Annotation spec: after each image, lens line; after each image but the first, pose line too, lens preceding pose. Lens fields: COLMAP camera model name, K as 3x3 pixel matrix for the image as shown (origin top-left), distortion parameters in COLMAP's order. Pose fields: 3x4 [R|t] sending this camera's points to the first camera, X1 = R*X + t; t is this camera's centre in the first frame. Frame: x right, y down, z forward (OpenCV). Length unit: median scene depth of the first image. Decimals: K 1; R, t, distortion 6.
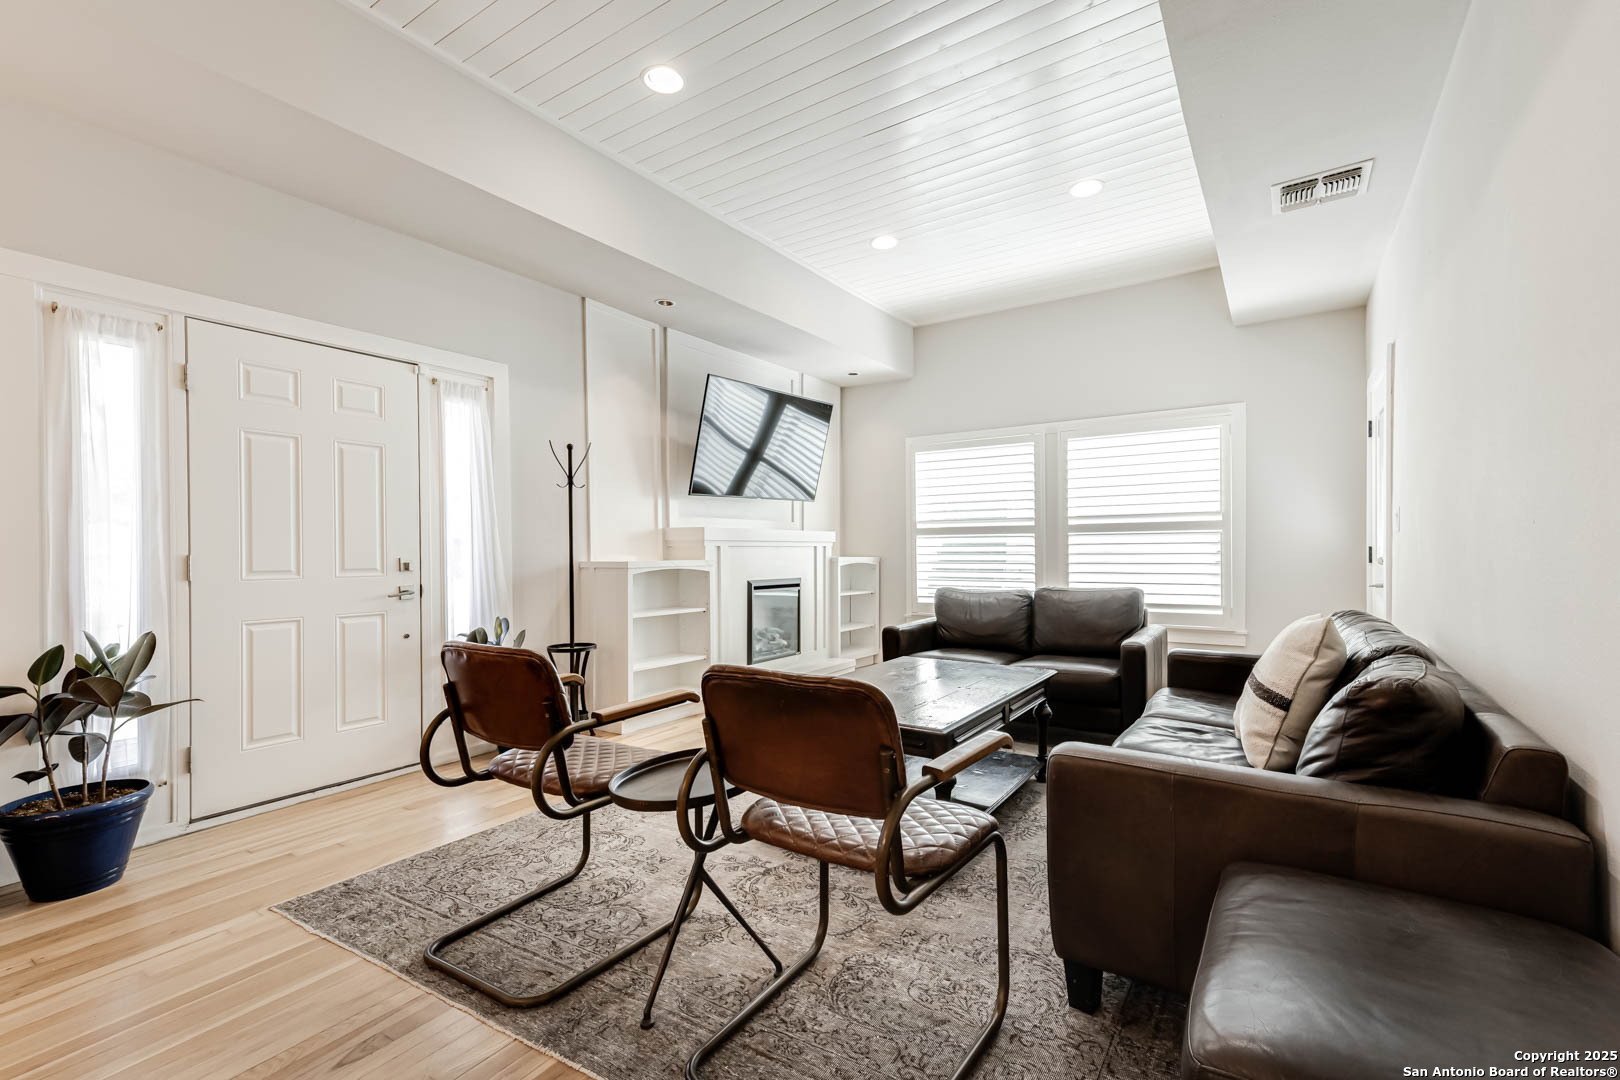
lens RADIAL K [[719.2, 0, 804.8], [0, 719.2, 548.2], [0, 0, 1]] dist [0.021999, -0.001290]
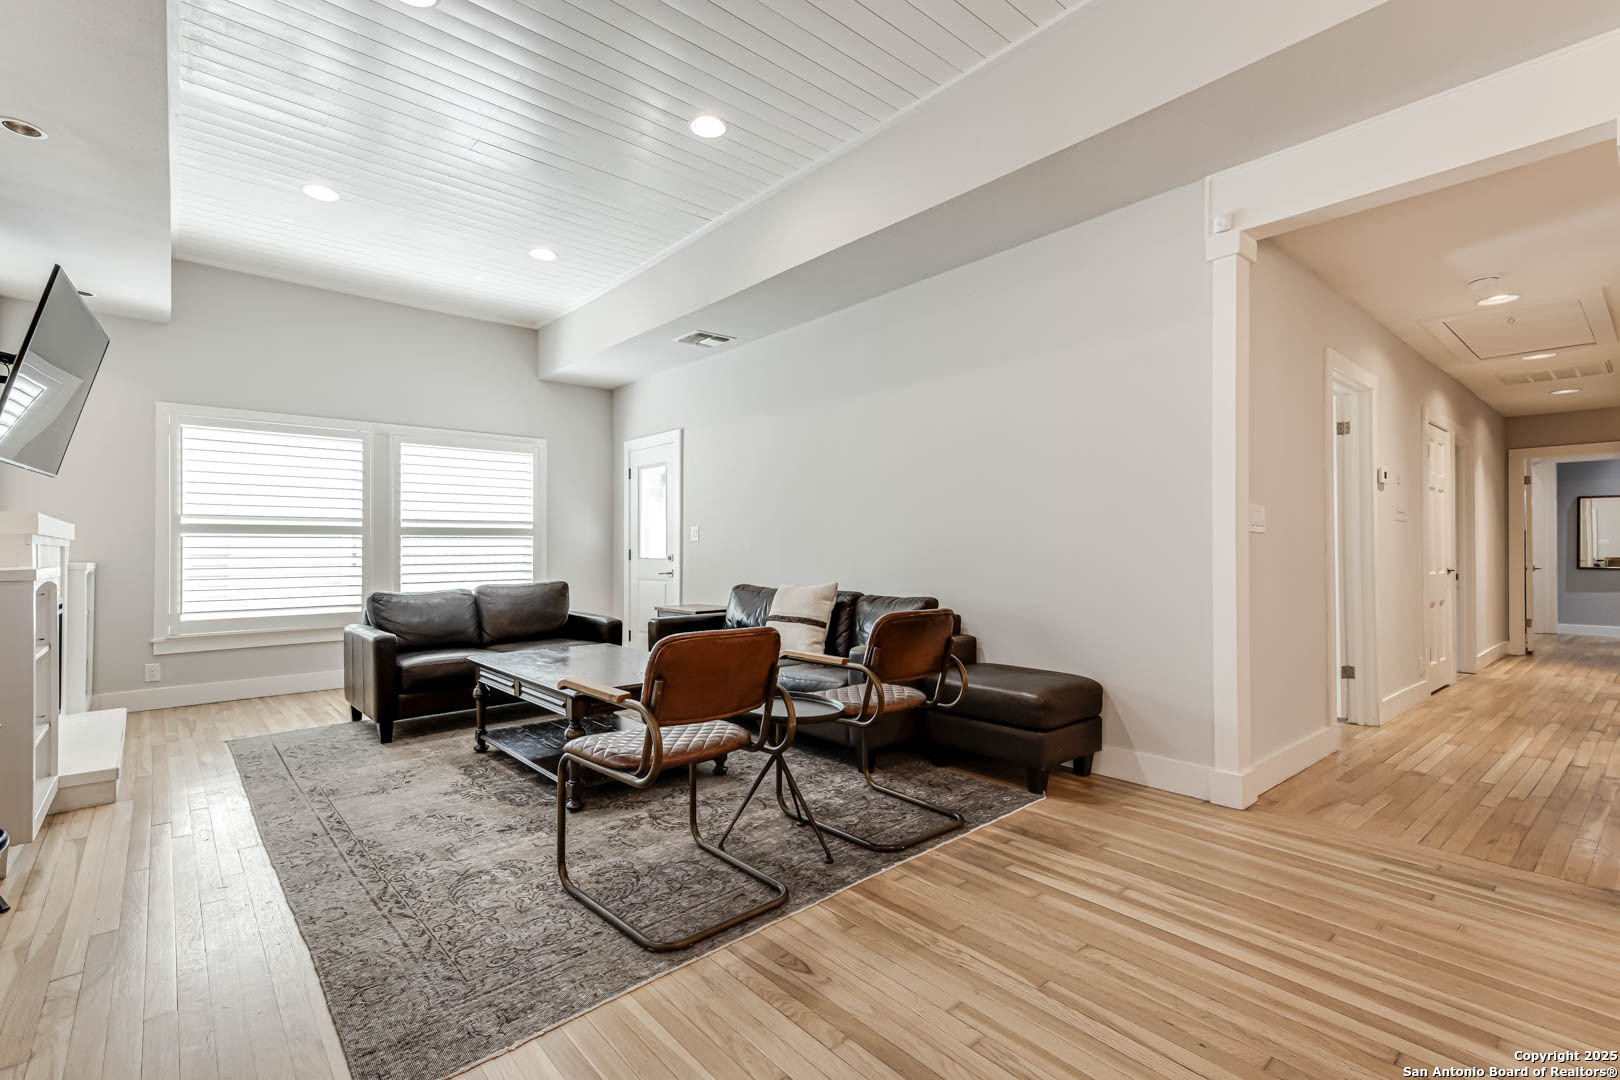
lens RADIAL K [[719.2, 0, 798.5], [0, 719.2, 549.6], [0, 0, 1]] dist [0.021999, -0.001290]
pose [[0.279540, 0.005518, 0.960118, -0.534732], [-0.002396, 0.999984, -0.005050, 0.003257], [-0.960131, -0.000889, 0.279549, 0.202387]]
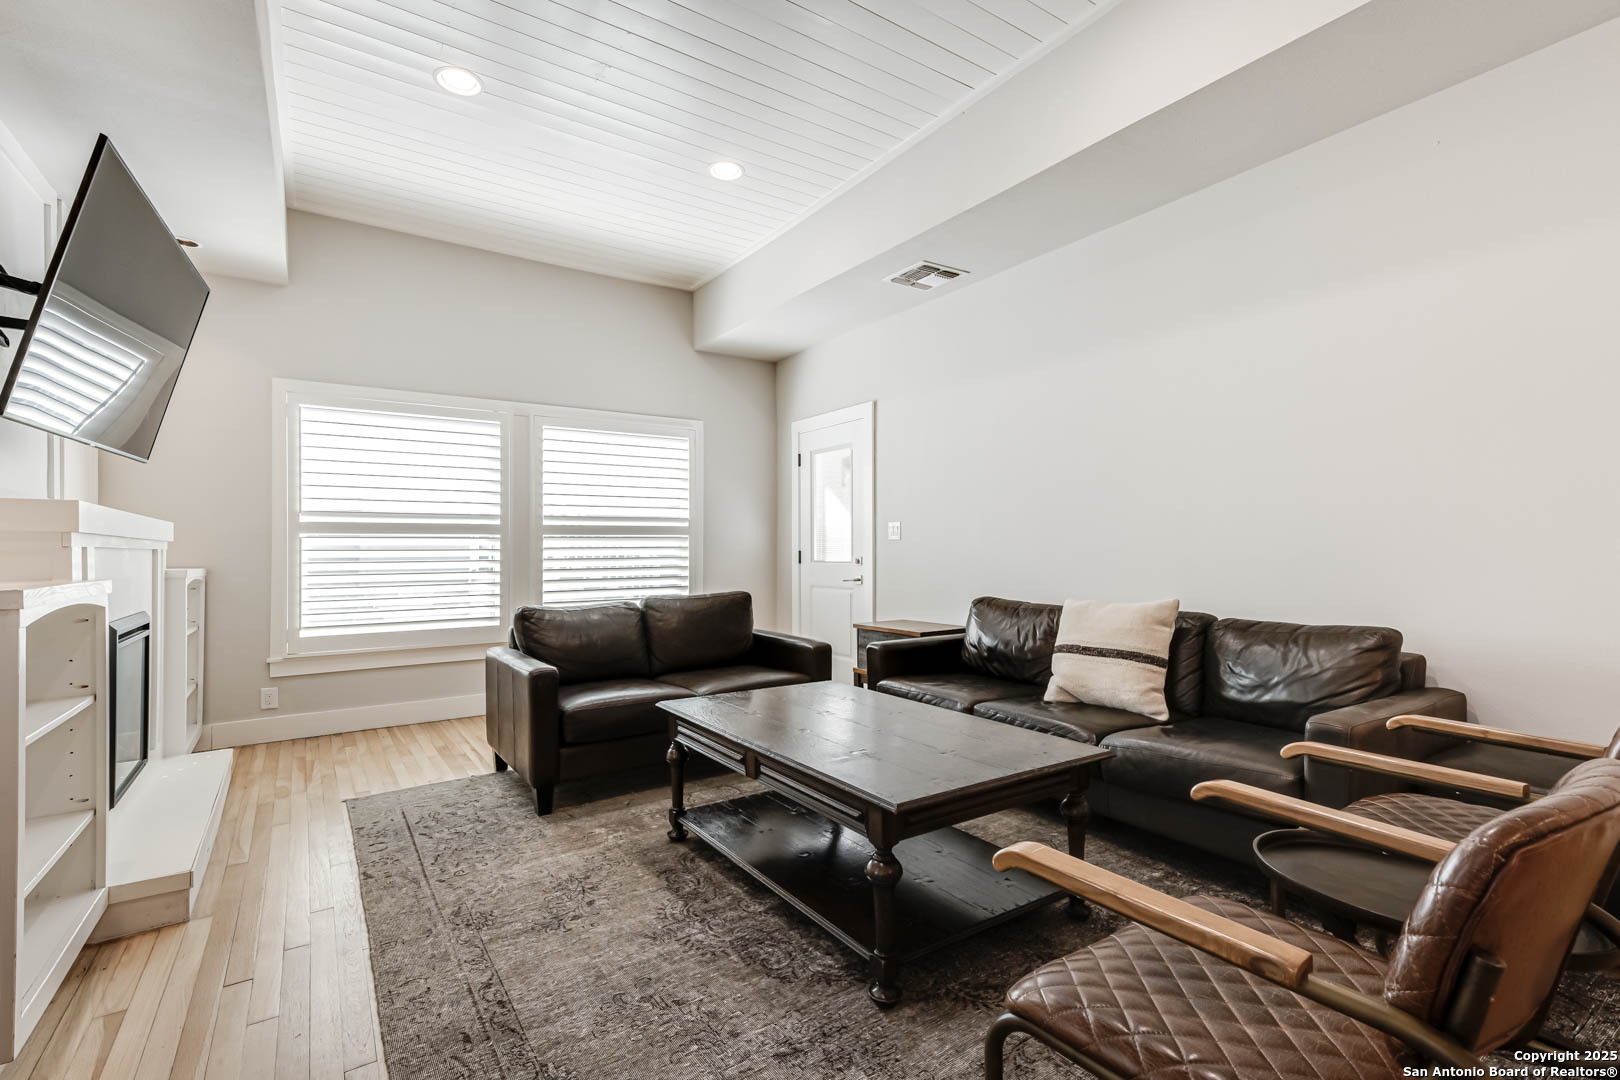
lens RADIAL K [[719.2, 0, 820.4], [0, 719.2, 550.0], [0, 0, 1]] dist [0.021999, -0.001290]
pose [[0.375729, 0.005825, 0.926711, -0.353311], [-0.000054, 0.999980, -0.006263, 0.002149], [-0.926730, 0.002303, 0.375722, 0.434734]]
